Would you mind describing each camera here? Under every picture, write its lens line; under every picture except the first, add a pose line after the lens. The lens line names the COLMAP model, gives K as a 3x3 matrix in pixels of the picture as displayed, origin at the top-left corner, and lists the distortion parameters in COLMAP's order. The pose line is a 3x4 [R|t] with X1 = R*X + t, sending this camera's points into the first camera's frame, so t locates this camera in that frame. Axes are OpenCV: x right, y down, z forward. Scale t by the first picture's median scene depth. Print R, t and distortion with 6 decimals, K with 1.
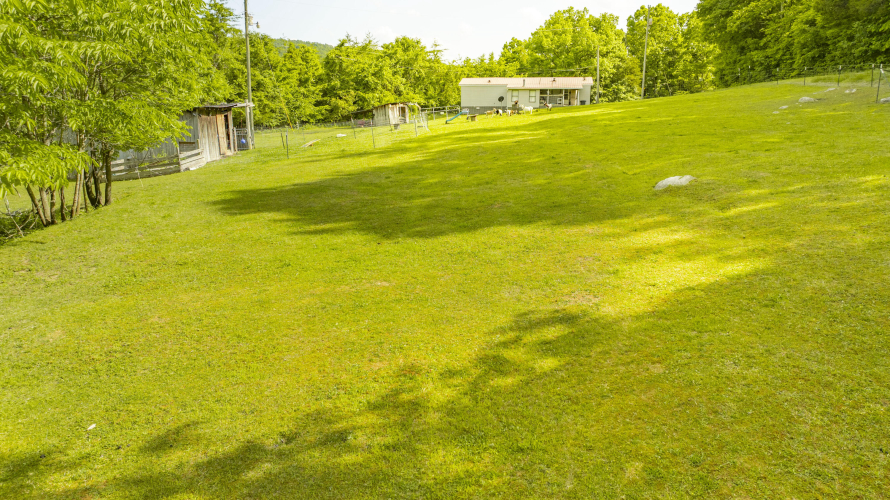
lens RADIAL K [[628.2, 0, 448.3], [0, 628.2, 246.3], [0, 0, 1]] dist [-0.028295, 0.002671]
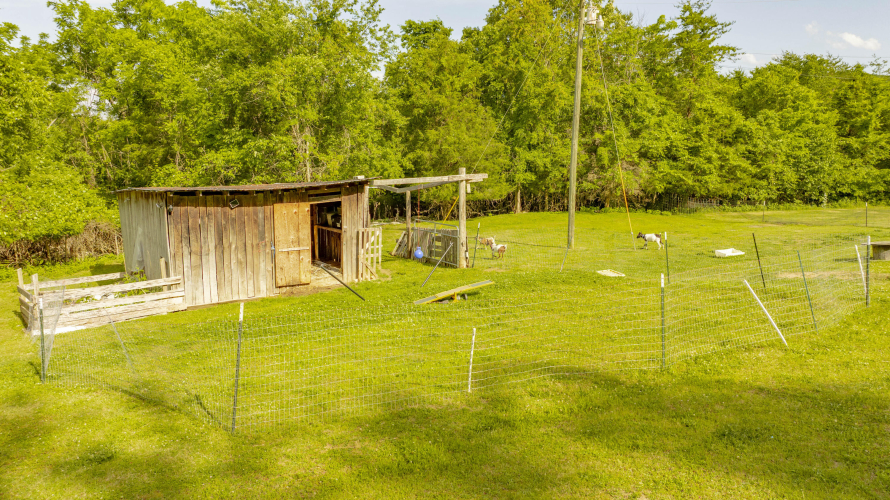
lens RADIAL K [[628.2, 0, 448.3], [0, 628.2, 246.3], [0, 0, 1]] dist [-0.028295, 0.002671]
pose [[0.622457, 0.076599, -0.778896, -0.009404], [-0.158774, 0.986864, -0.029833, -0.086383], [0.766379, 0.142239, 0.626443, 0.414320]]
